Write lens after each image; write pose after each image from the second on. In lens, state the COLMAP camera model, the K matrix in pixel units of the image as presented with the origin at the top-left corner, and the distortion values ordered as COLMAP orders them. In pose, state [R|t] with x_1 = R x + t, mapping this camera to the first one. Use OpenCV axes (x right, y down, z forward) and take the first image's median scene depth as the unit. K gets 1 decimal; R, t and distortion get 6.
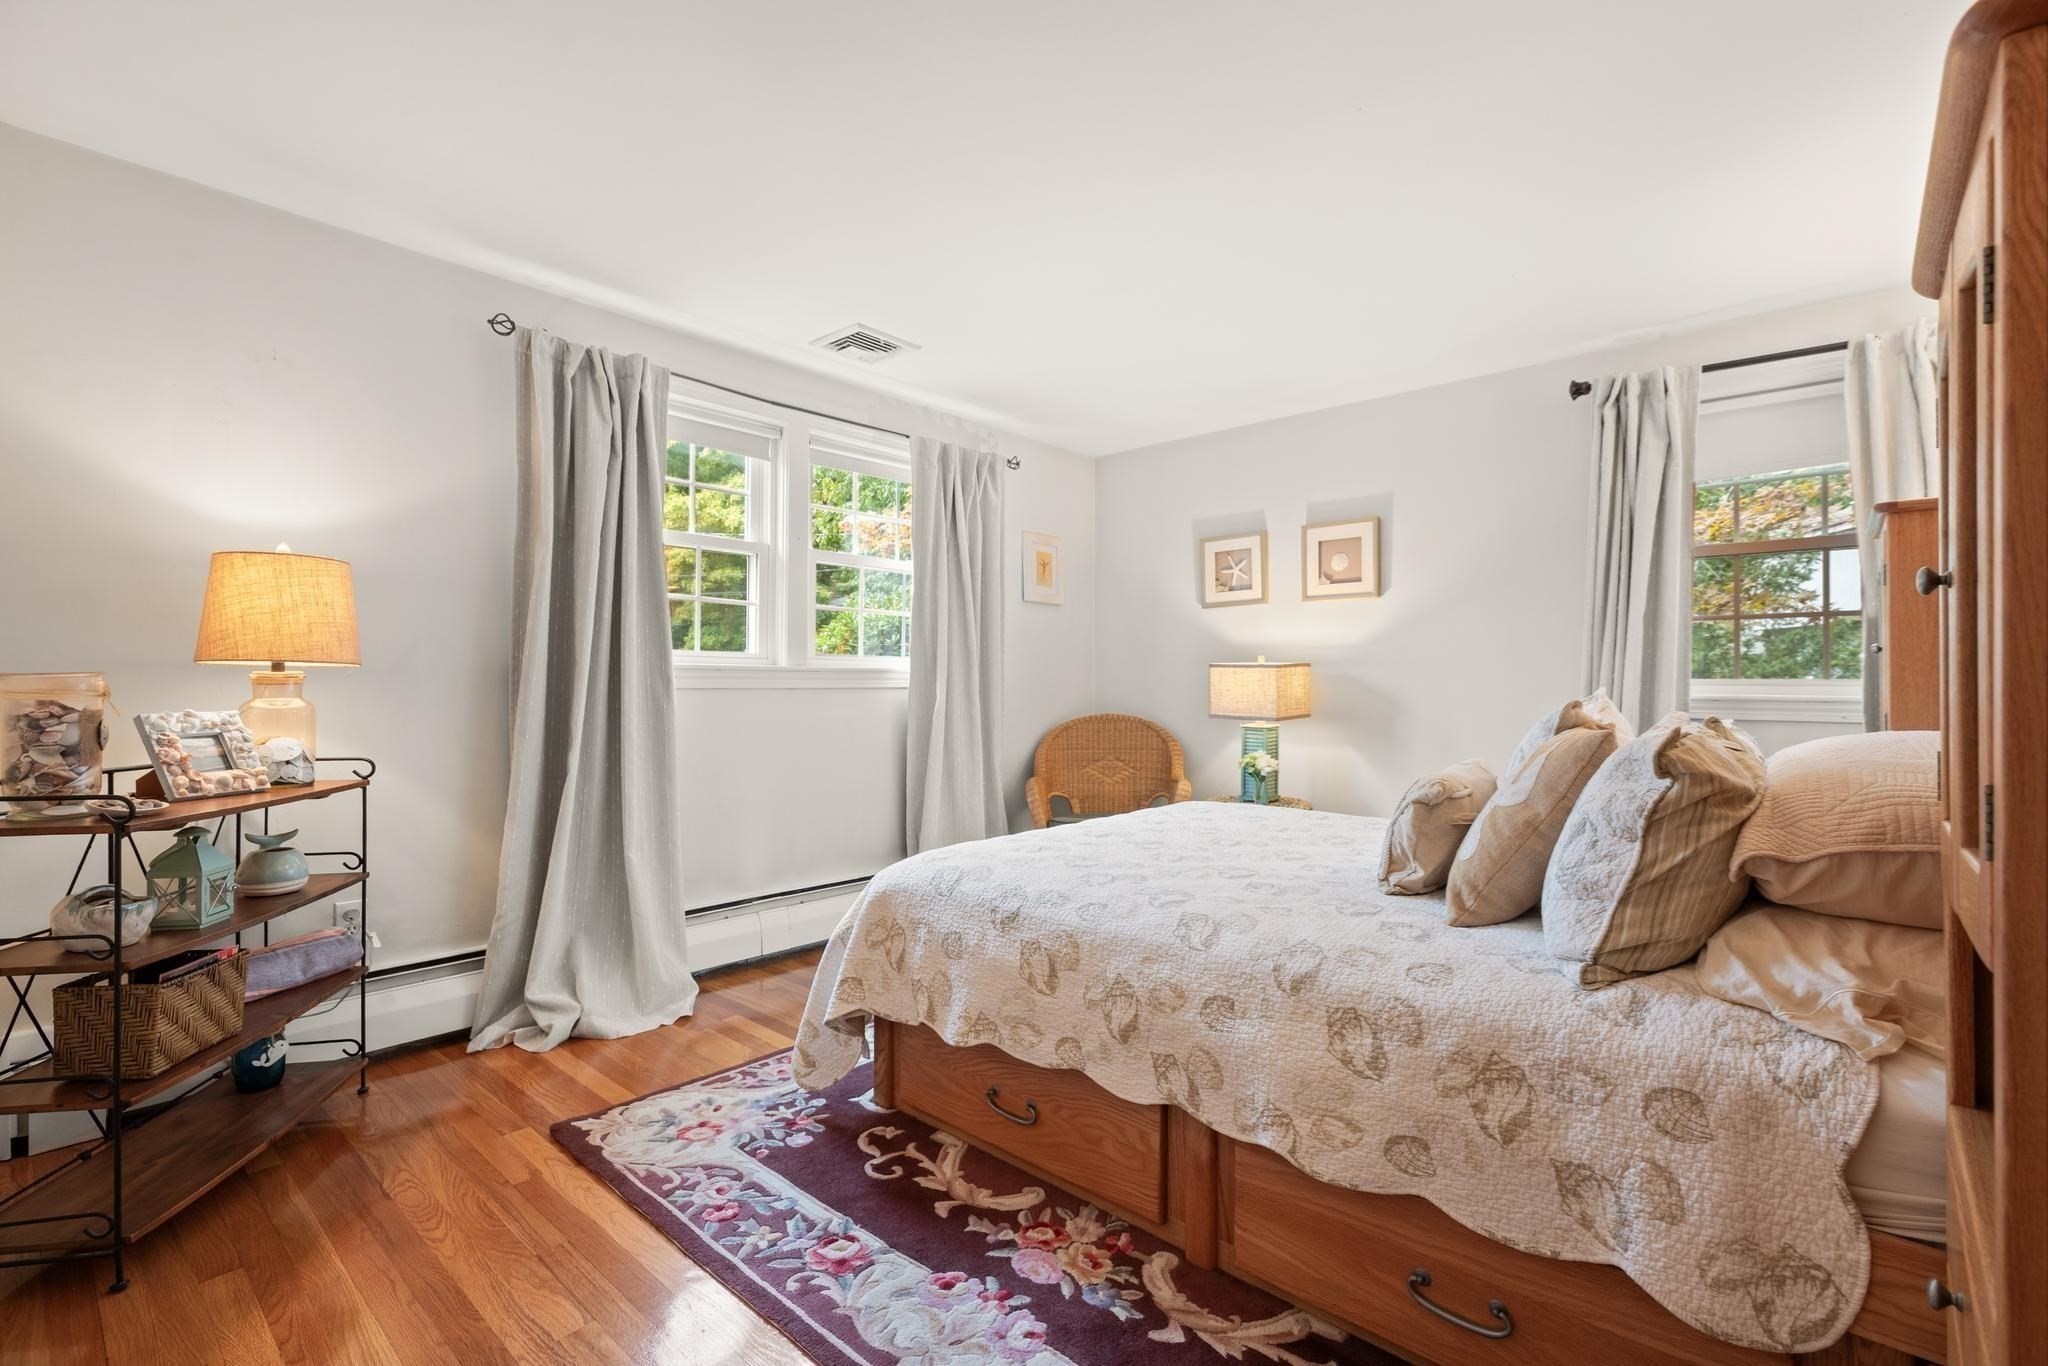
lens RADIAL K [[937.9, 0, 1027.9], [0, 937.9, 684.0], [0, 0, 1]] dist [0.006289, -0.001815]
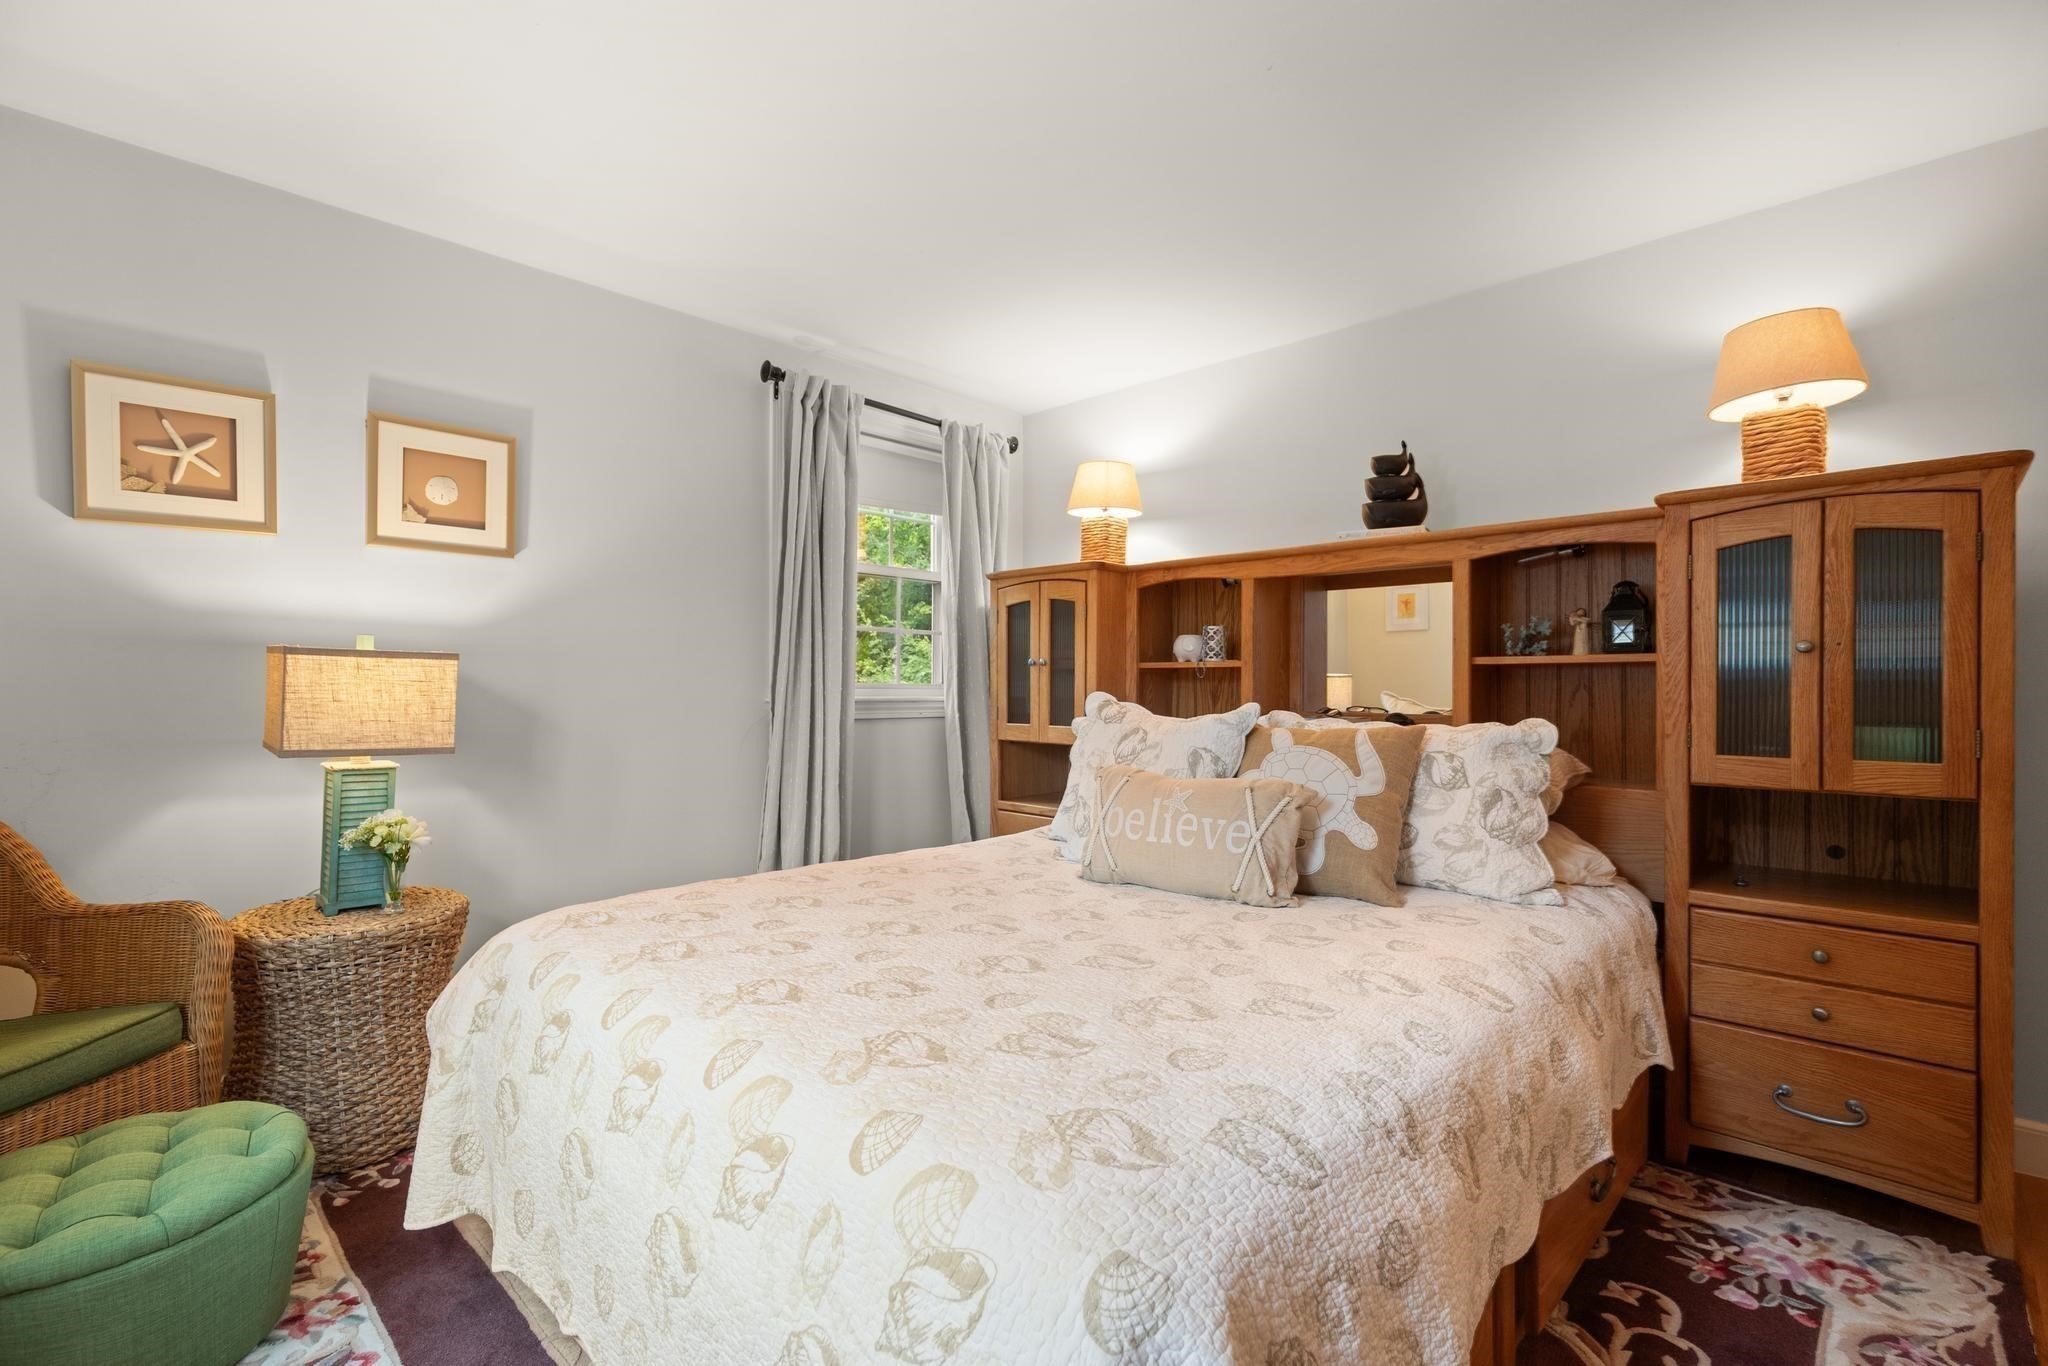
lens RADIAL K [[937.9, 0, 1027.9], [0, 937.9, 680.9], [0, 0, 1]] dist [0.006289, -0.001815]
pose [[0.013797, 0.004697, 0.999894, -0.285025], [-0.002833, 0.999985, -0.004659, -0.002480], [-0.999901, -0.002768, 0.013810, 0.604246]]
